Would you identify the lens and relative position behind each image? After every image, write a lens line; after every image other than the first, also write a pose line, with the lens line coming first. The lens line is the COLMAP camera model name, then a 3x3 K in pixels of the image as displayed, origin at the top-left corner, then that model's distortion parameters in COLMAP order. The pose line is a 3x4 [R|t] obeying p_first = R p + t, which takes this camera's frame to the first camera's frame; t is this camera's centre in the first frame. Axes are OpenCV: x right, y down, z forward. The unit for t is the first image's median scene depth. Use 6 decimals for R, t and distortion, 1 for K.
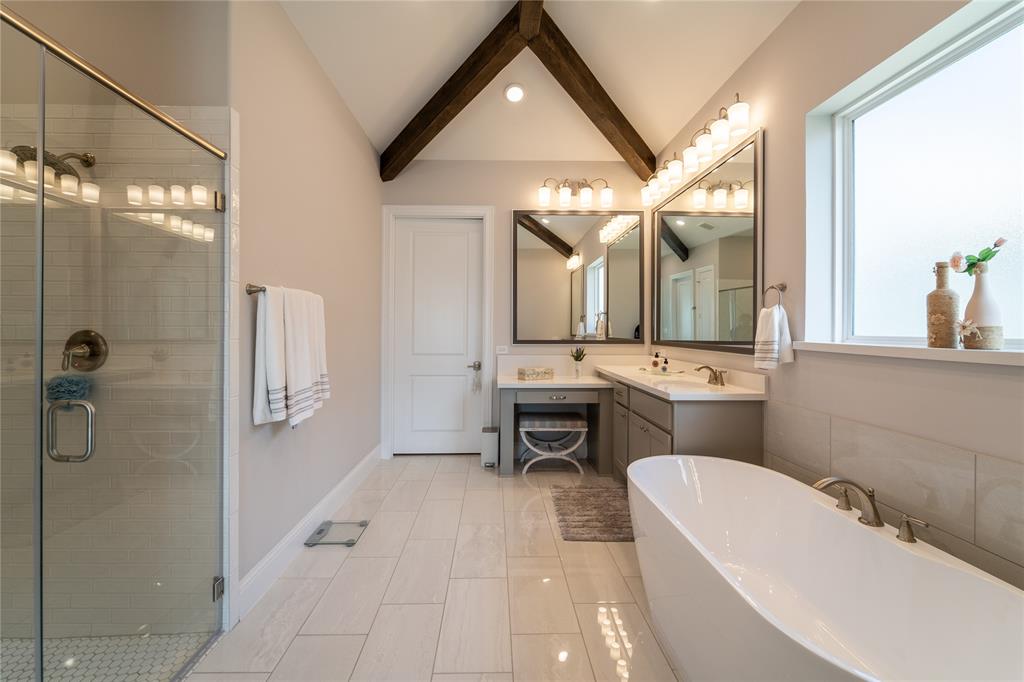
lens RADIAL K [[417.2, 0, 498.6], [0, 417.2, 328.8], [0, 0, 1]] dist [-0.002211, -0.000442]
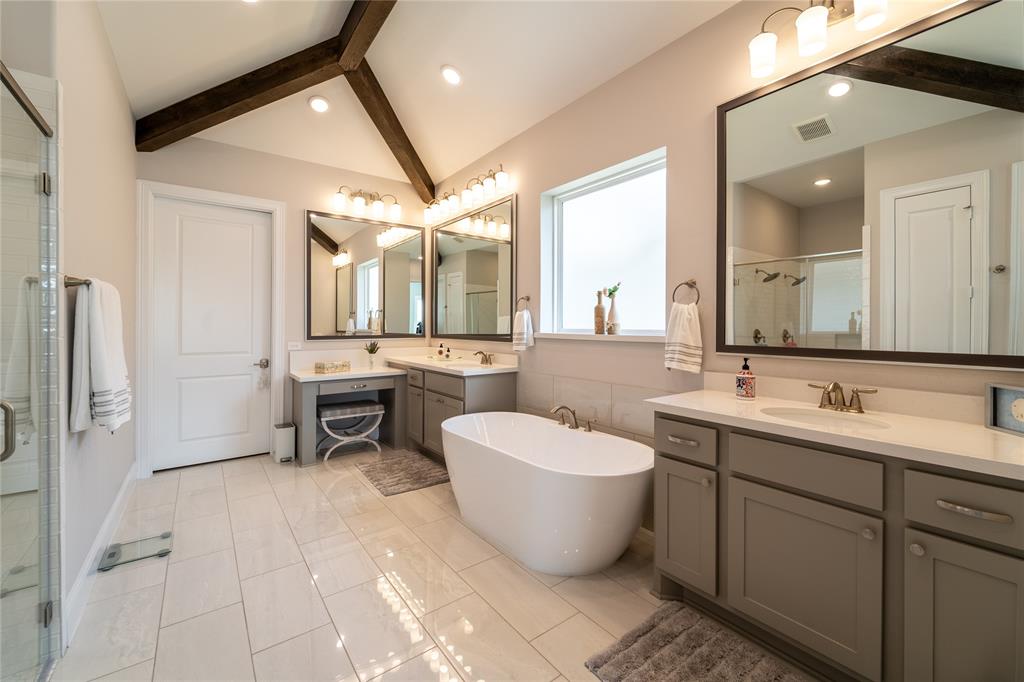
lens RADIAL K [[417.2, 0, 513.0], [0, 417.2, 331.2], [0, 0, 1]] dist [-0.002211, -0.000442]
pose [[0.808357, -0.010396, 0.588601, -0.221070], [0.001649, 0.999880, 0.015396, -0.000372], [-0.588691, -0.011474, 0.808277, -0.182756]]
